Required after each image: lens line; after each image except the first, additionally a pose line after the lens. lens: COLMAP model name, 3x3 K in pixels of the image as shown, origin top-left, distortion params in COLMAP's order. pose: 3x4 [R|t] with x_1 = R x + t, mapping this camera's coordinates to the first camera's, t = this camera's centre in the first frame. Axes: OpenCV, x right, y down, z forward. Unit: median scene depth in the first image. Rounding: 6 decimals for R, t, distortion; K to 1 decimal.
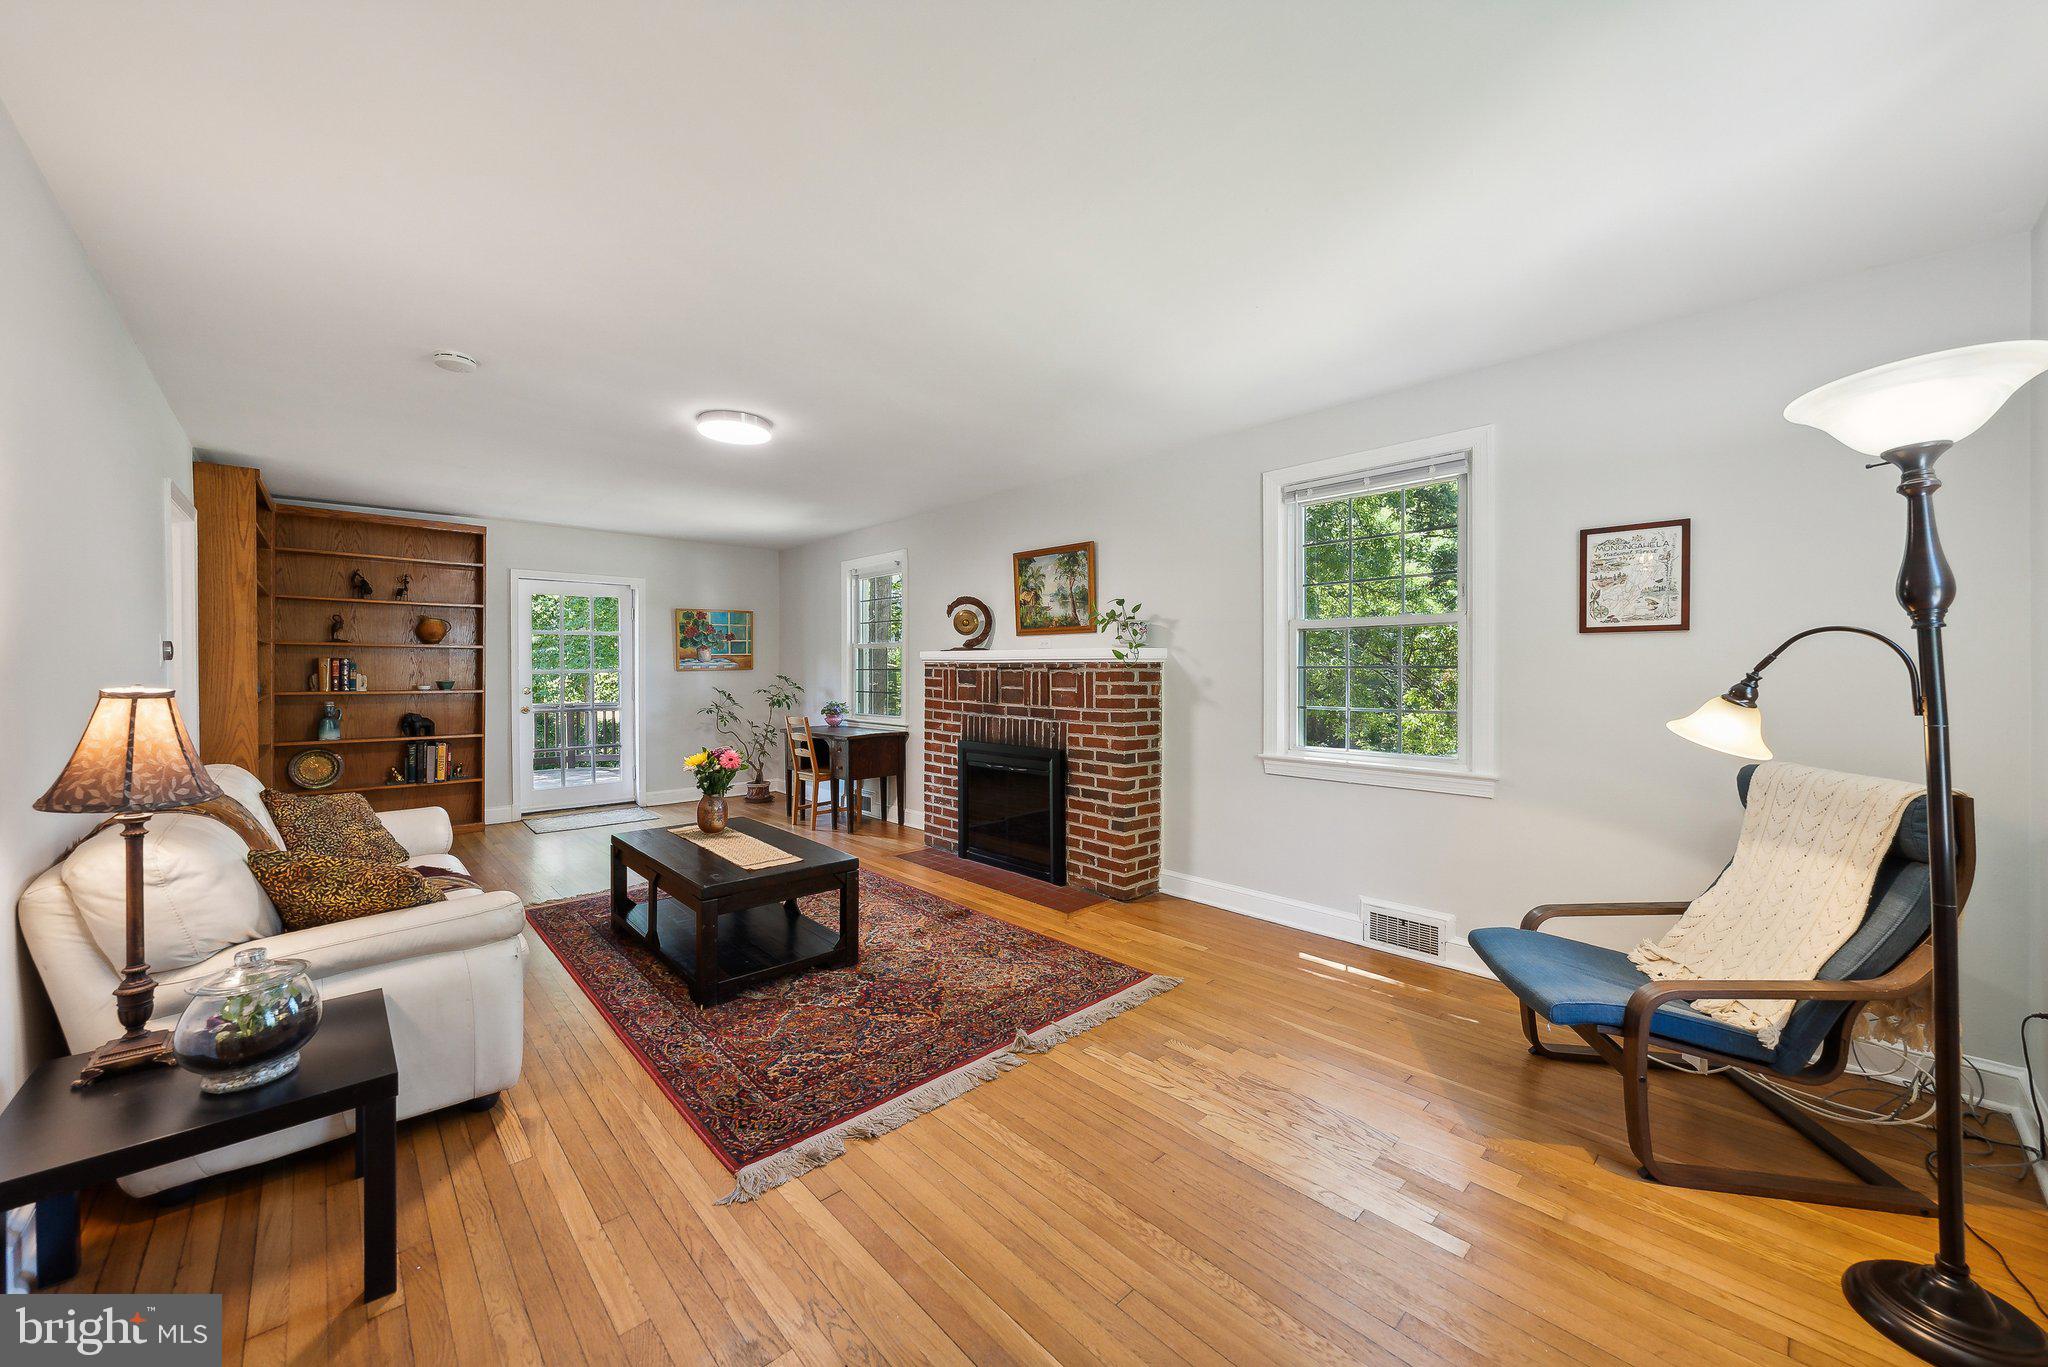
lens RADIAL K [[760.9, 0, 1034.2], [0, 760.9, 669.3], [0, 0, 1]] dist [-0.000954, 0.000036]
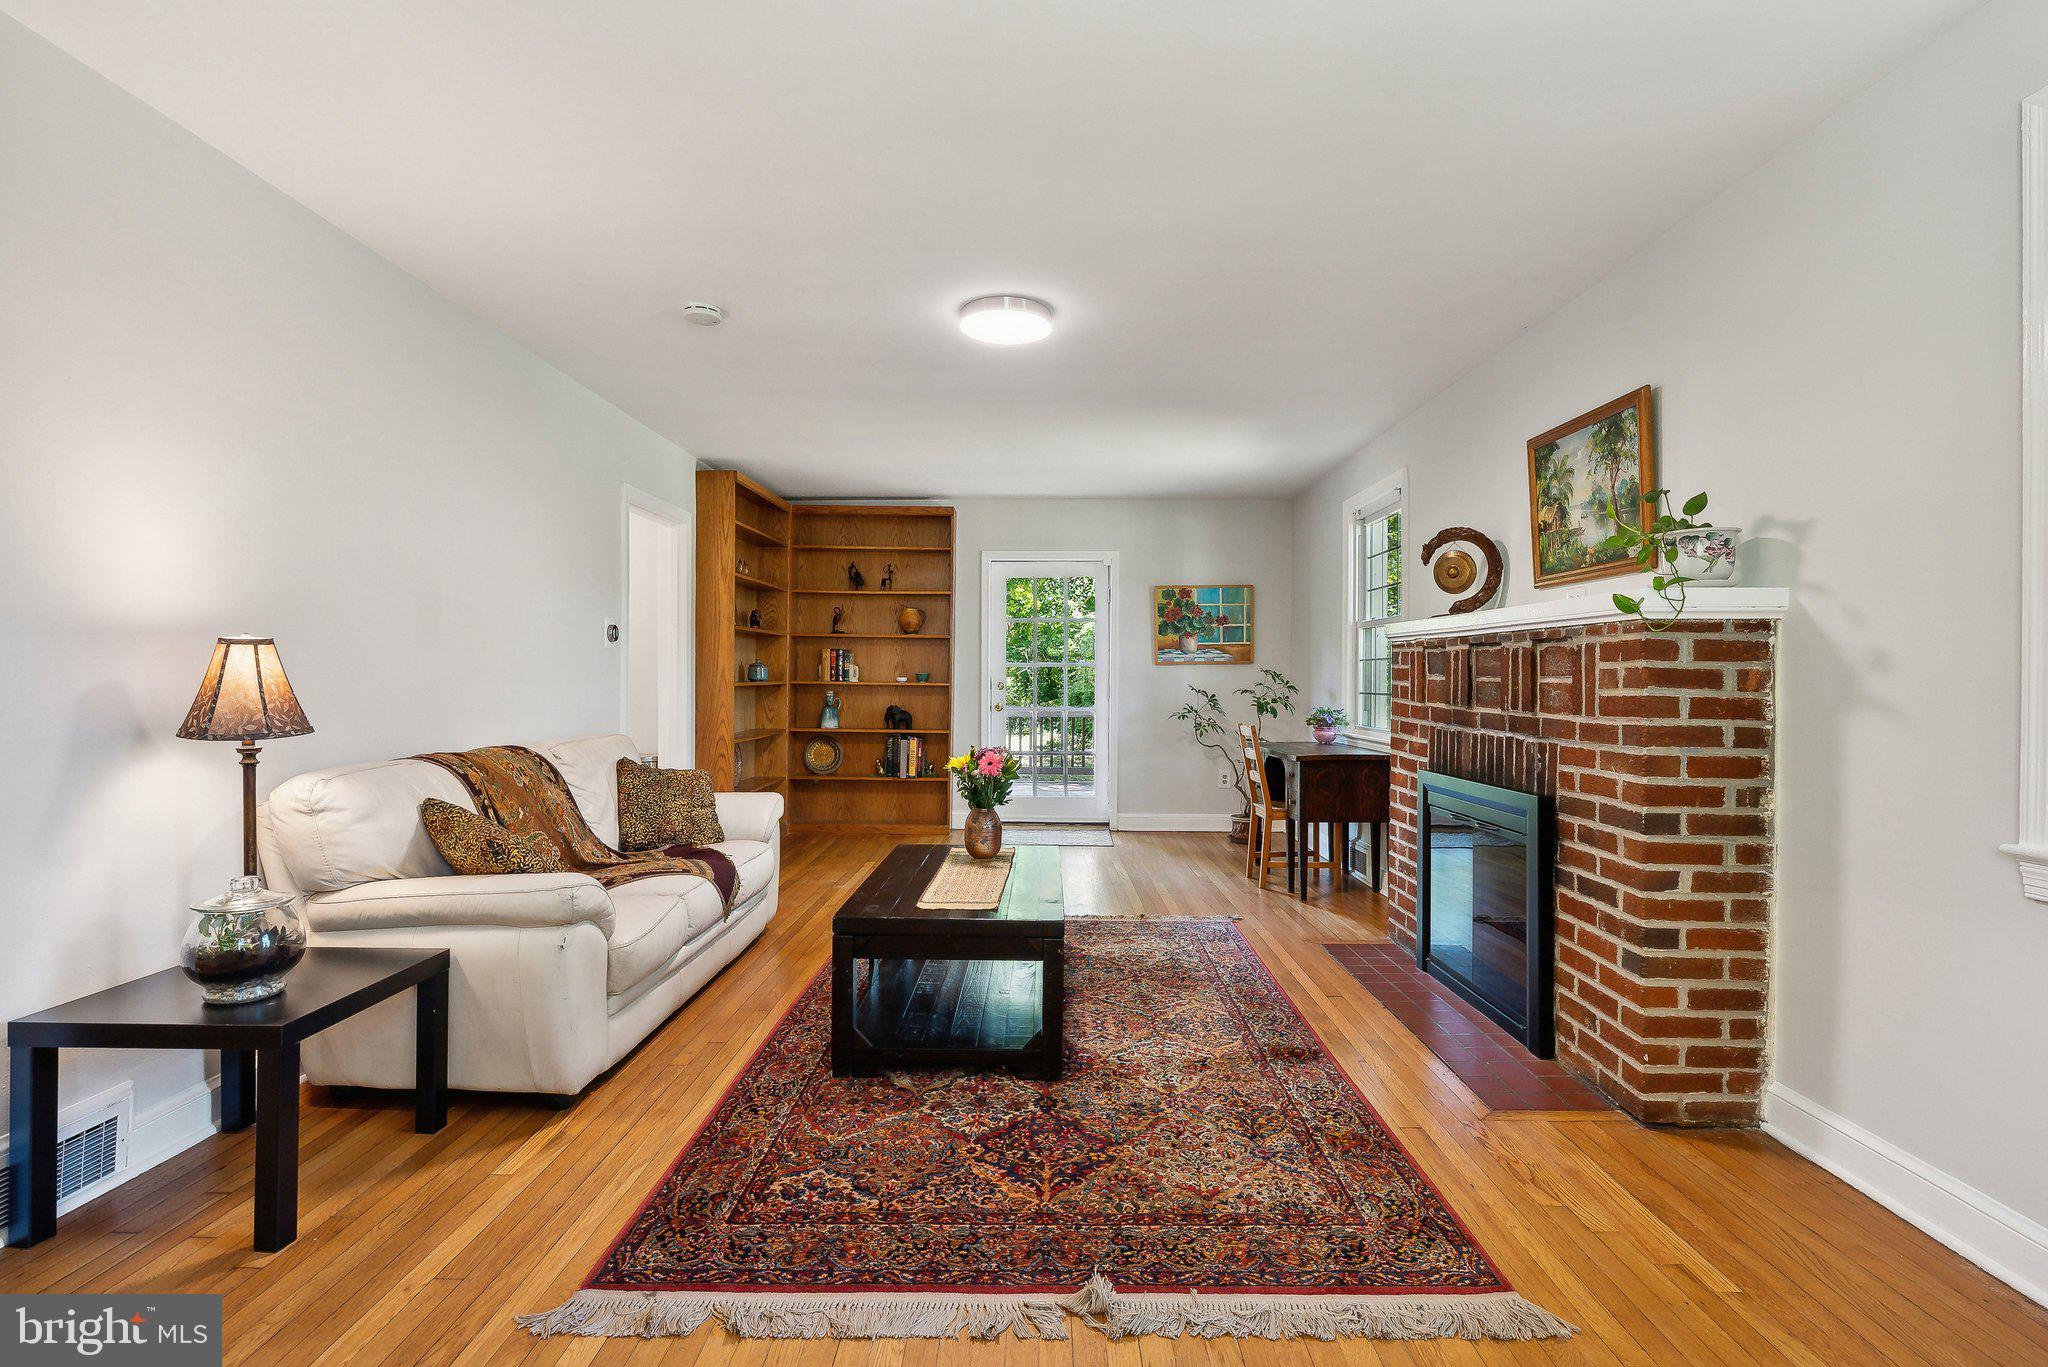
lens RADIAL K [[995.6, 0, 1027.0], [0, 995.6, 677.4], [0, 0, 1]] dist [0.004185, 0.000005]
pose [[0.716071, 0.004685, -0.698012, 0.263394], [-0.007690, 0.999970, -0.001178, 0.029193], [0.697985, 0.006211, 0.716085, 0.271865]]
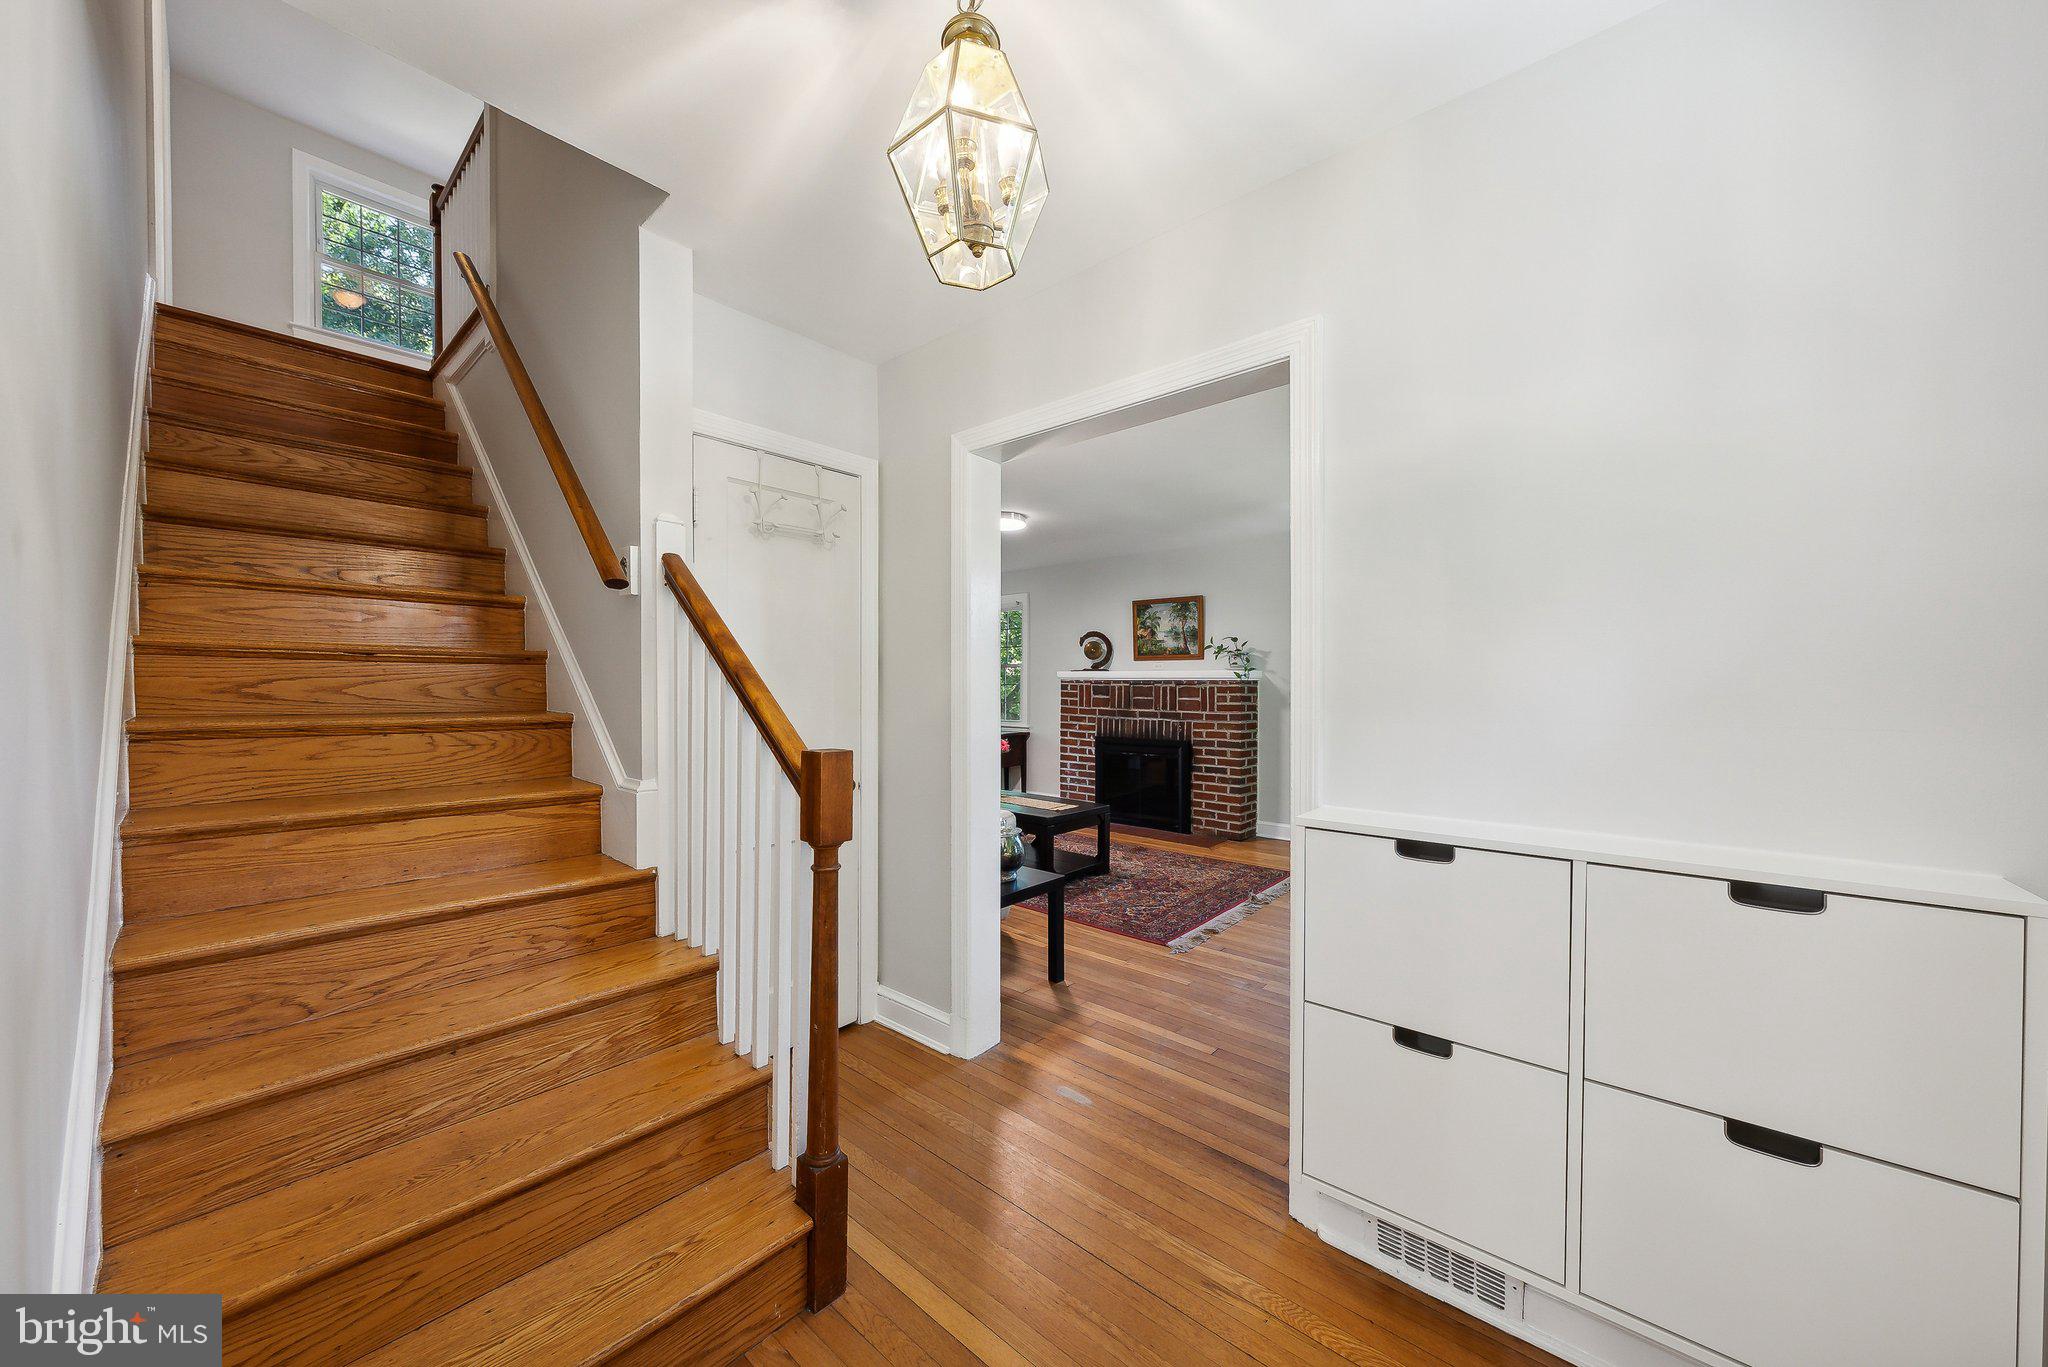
lens RADIAL K [[723.2, 0, 1038.2], [0, 723.2, 695.5], [0, 0, 1]] dist [-0.003166, 0.000247]
pose [[0.994170, 0.003496, 0.107765, -0.406563], [-0.004756, 0.999923, 0.011438, 0.006026], [-0.107716, -0.011884, 0.994111, -0.344558]]
